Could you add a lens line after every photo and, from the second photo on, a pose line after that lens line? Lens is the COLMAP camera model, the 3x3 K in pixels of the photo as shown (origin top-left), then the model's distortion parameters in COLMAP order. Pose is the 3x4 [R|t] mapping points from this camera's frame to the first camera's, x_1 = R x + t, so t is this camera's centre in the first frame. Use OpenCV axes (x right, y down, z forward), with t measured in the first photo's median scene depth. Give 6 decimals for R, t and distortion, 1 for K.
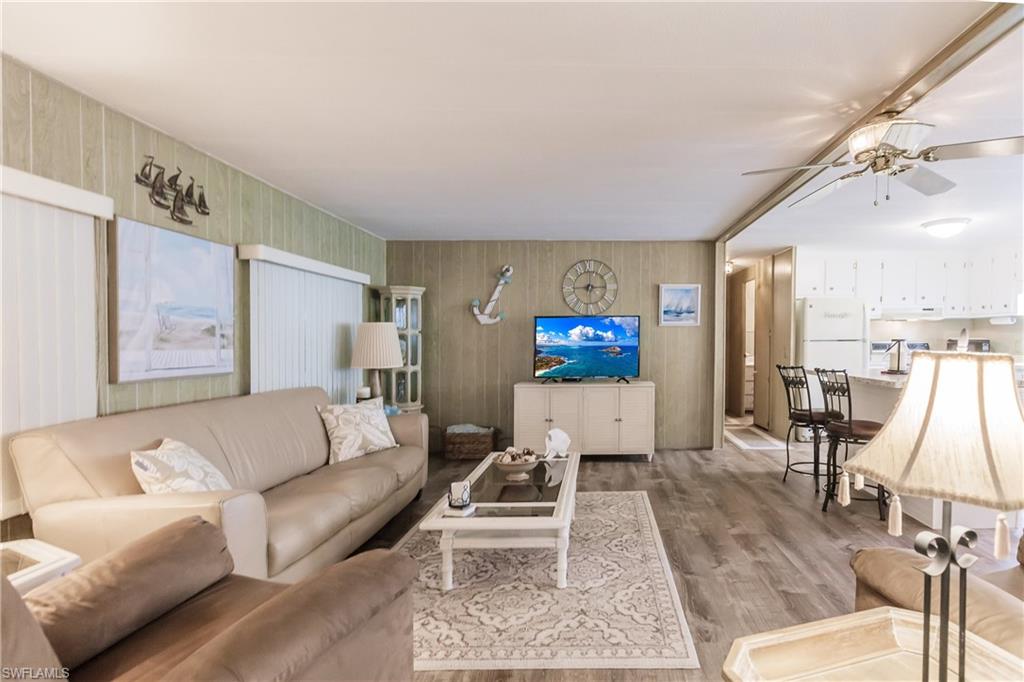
lens RADIAL K [[519.3, 0, 611.5], [0, 519.3, 353.1], [0, 0, 1]] dist [0.001551, -0.000081]
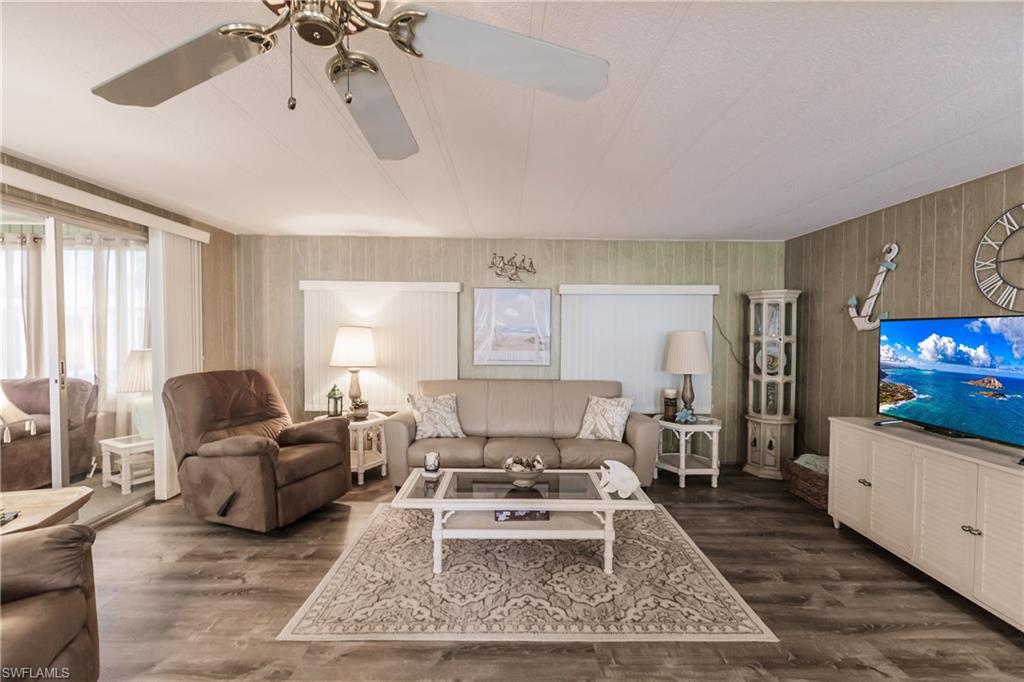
lens RADIAL K [[451.1, 0, 512.0], [0, 451.1, 341.0], [0, 0, 1]] dist [-0.000715, -0.000602]
pose [[-0.017707, 0.024718, -0.999538, 0.432470], [-0.029348, 0.999251, 0.025231, -0.045158], [0.999412, 0.029781, -0.016968, 0.565967]]
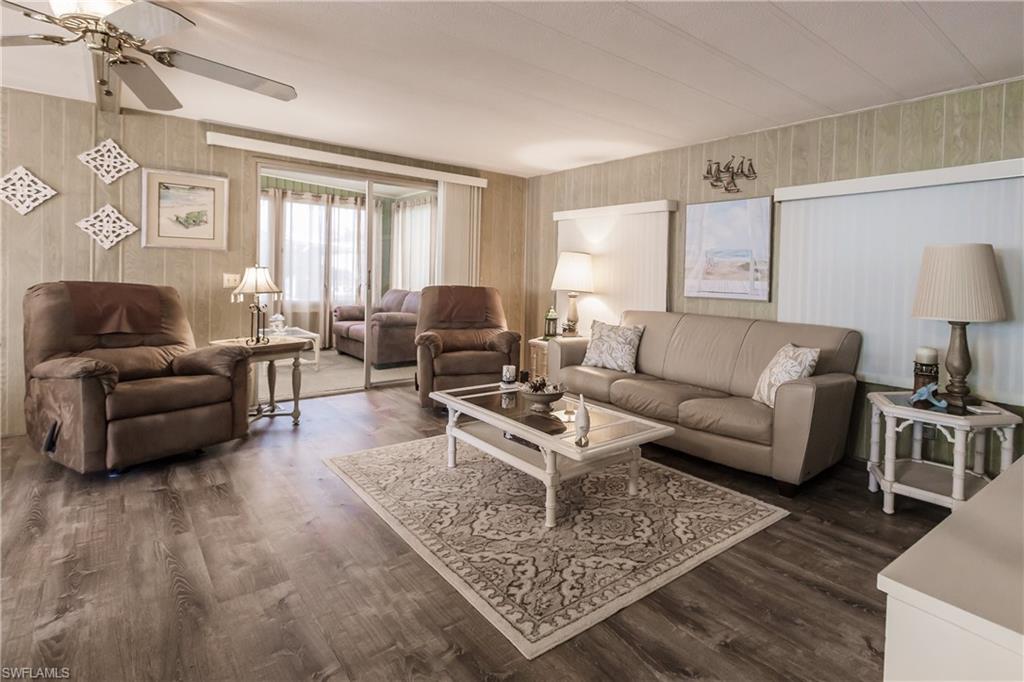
lens RADIAL K [[524.3, 0, 600.5], [0, 524.3, 290.6], [0, 0, 1]] dist [0.000720, -0.000297]
pose [[-0.754034, 0.001210, -0.656834, 0.221211], [-0.037106, 0.998323, 0.044436, -0.016402], [0.655786, 0.057879, -0.752725, 1.036852]]
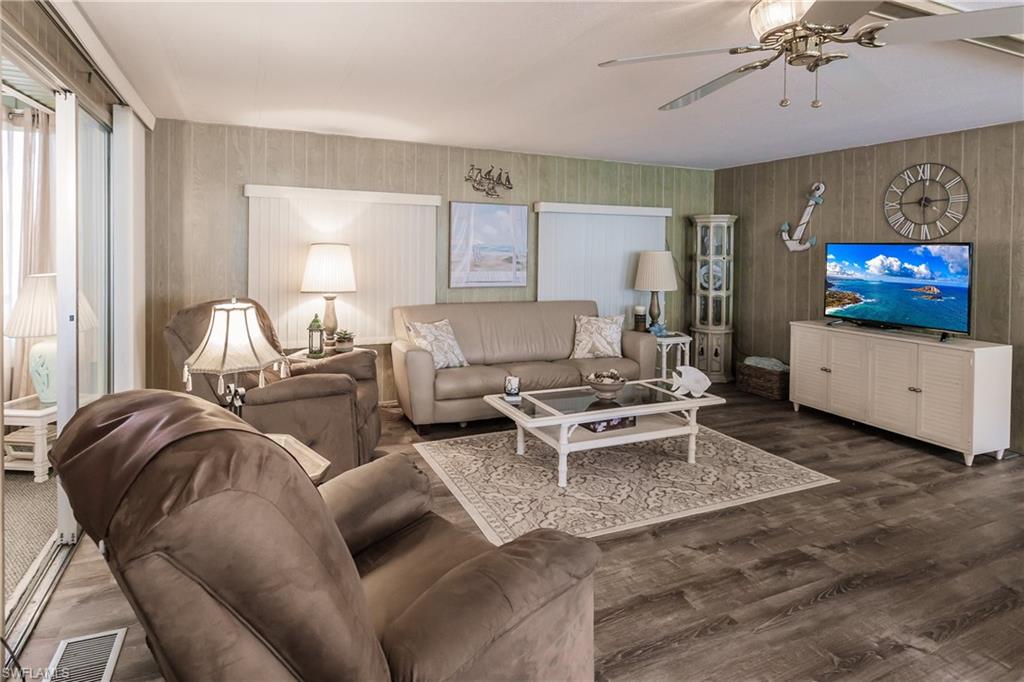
lens RADIAL K [[568.4, 0, 500.0], [0, 568.4, 251.8], [0, 0, 1]] dist [0.004302, 0.002075]
pose [[0.384900, 0.013917, -0.922853, 0.507248], [-0.034624, 0.999400, 0.000630, -0.040115], [0.922308, 0.031710, 0.385151, 0.169125]]
